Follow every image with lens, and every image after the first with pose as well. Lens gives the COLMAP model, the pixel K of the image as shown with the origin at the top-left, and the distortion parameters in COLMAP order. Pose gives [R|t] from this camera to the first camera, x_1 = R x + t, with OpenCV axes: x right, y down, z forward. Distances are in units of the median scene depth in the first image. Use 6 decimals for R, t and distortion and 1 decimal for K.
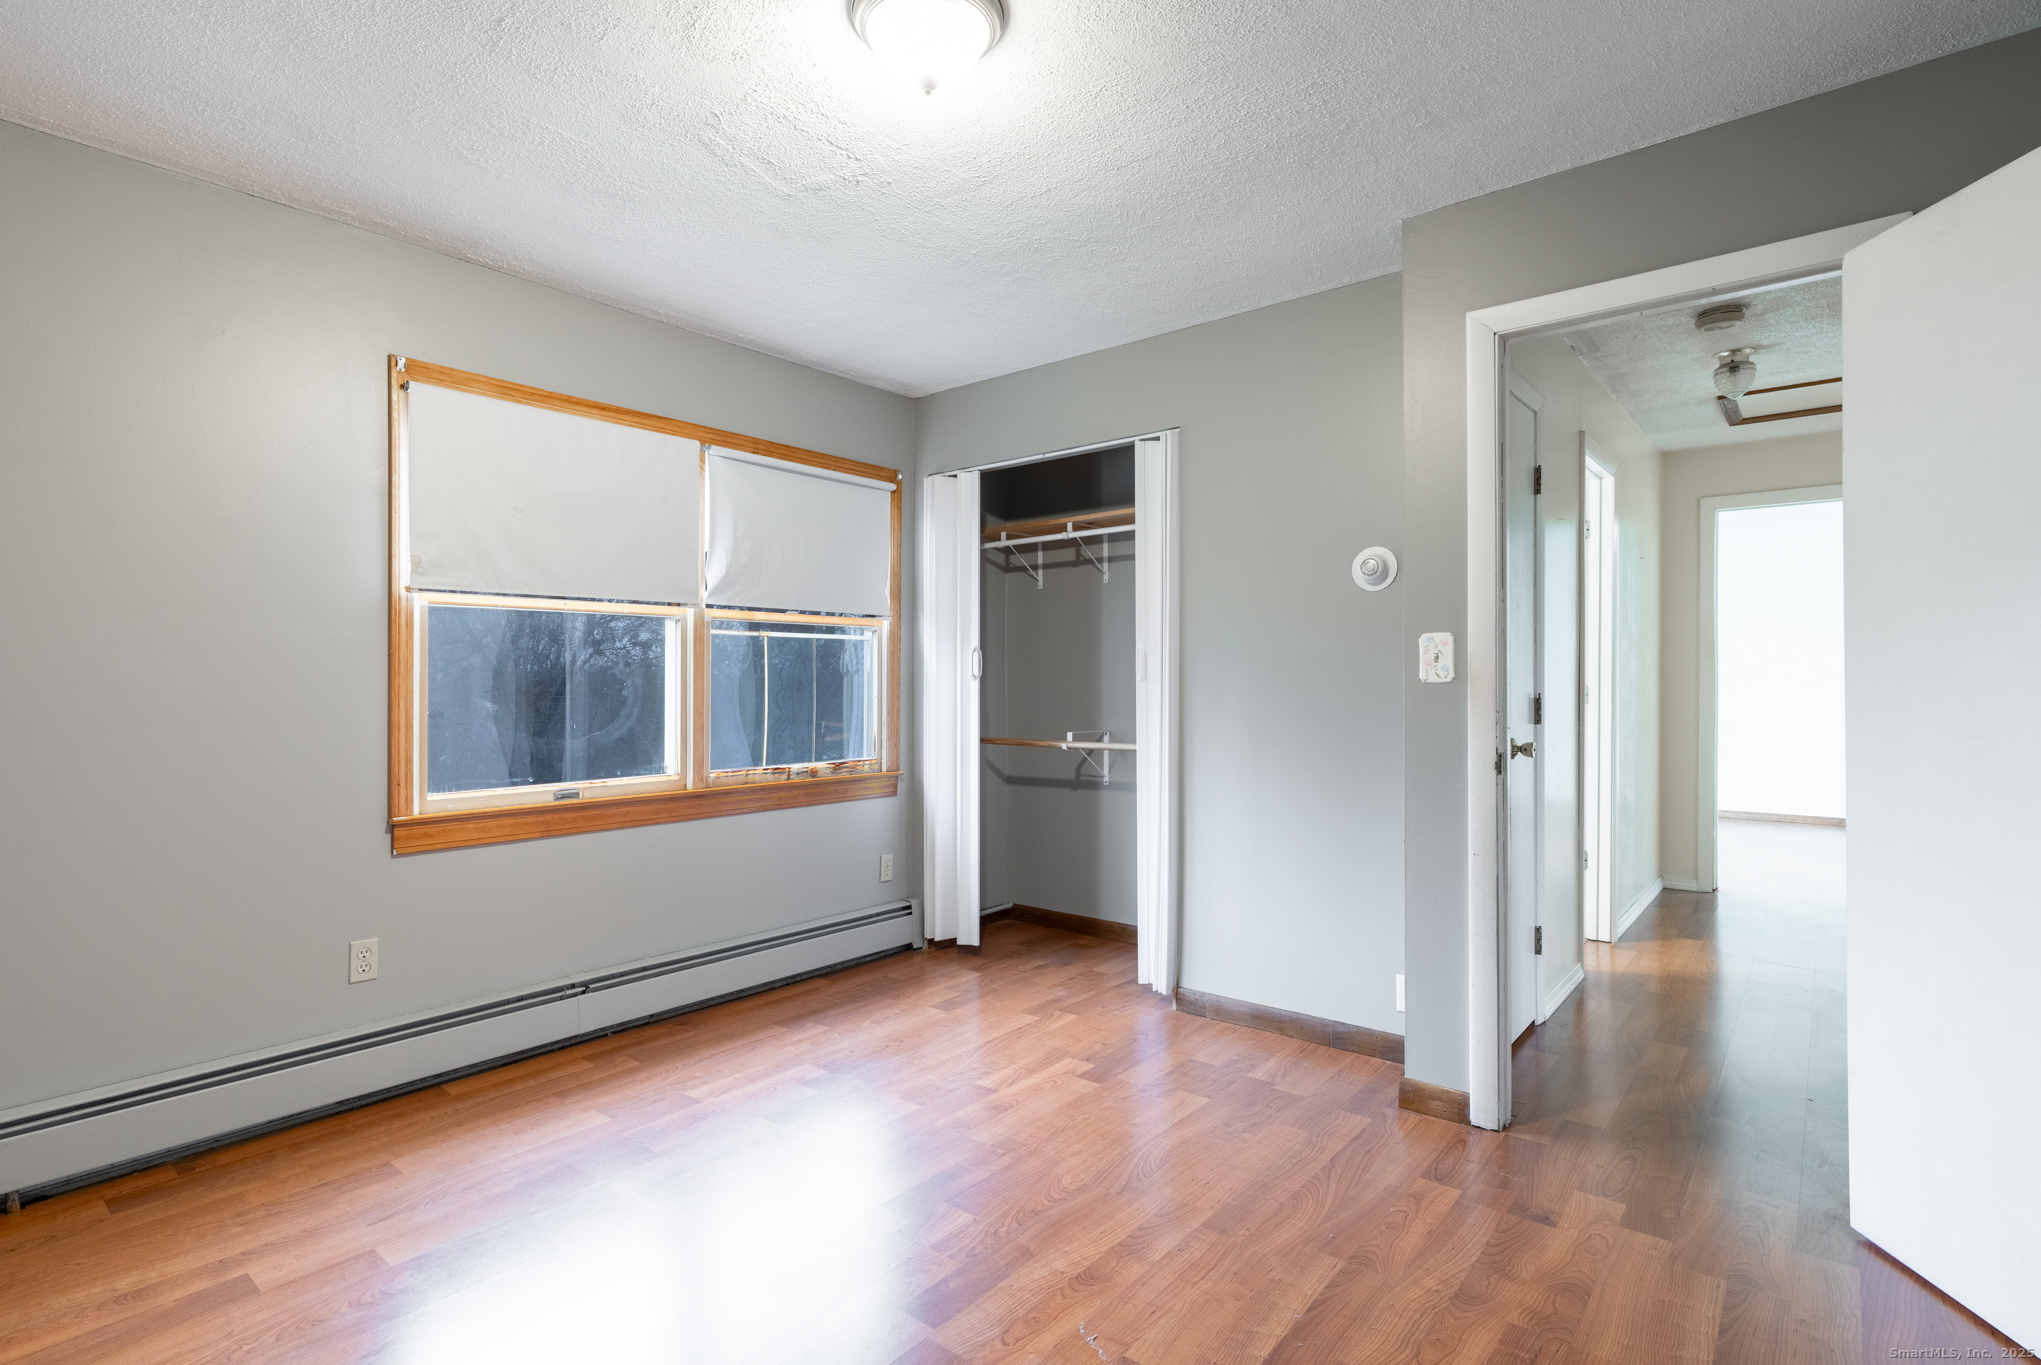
lens RADIAL K [[874.1, 0, 1025.4], [0, 874.1, 685.3], [0, 0, 1]] dist [0.001676, -0.000552]
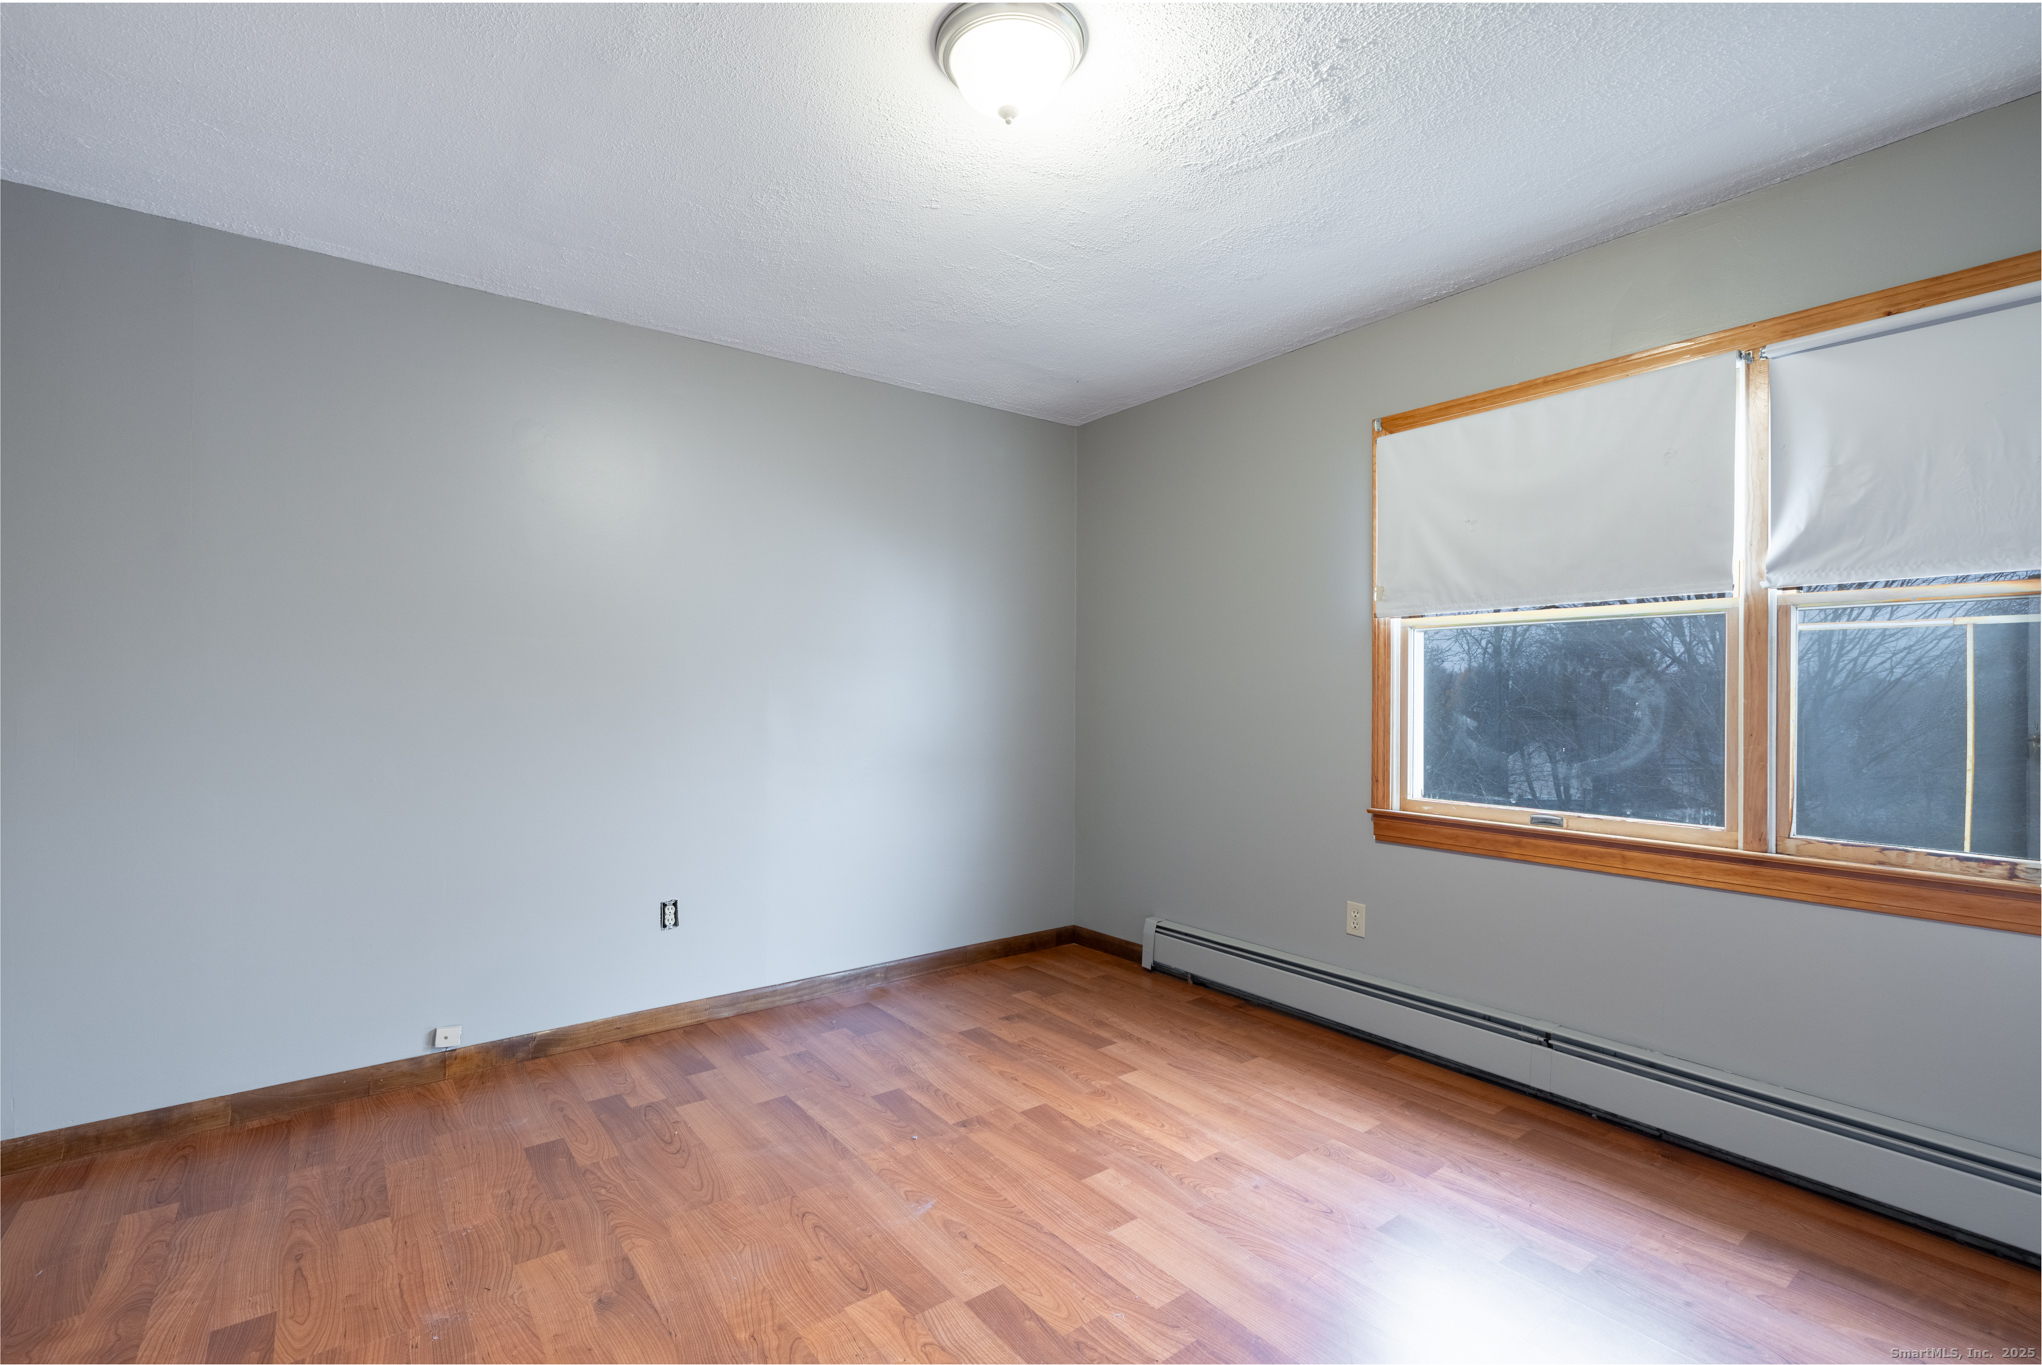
lens RADIAL K [[874.5, 0, 1026.5], [0, 874.5, 678.8], [0, 0, 1]] dist [0.001676, -0.000552]
pose [[-0.146872, -0.013019, -0.989070, 0.533394], [-0.011152, 0.999872, -0.011506, -0.009748], [0.989093, 0.009340, -0.146998, 0.687249]]
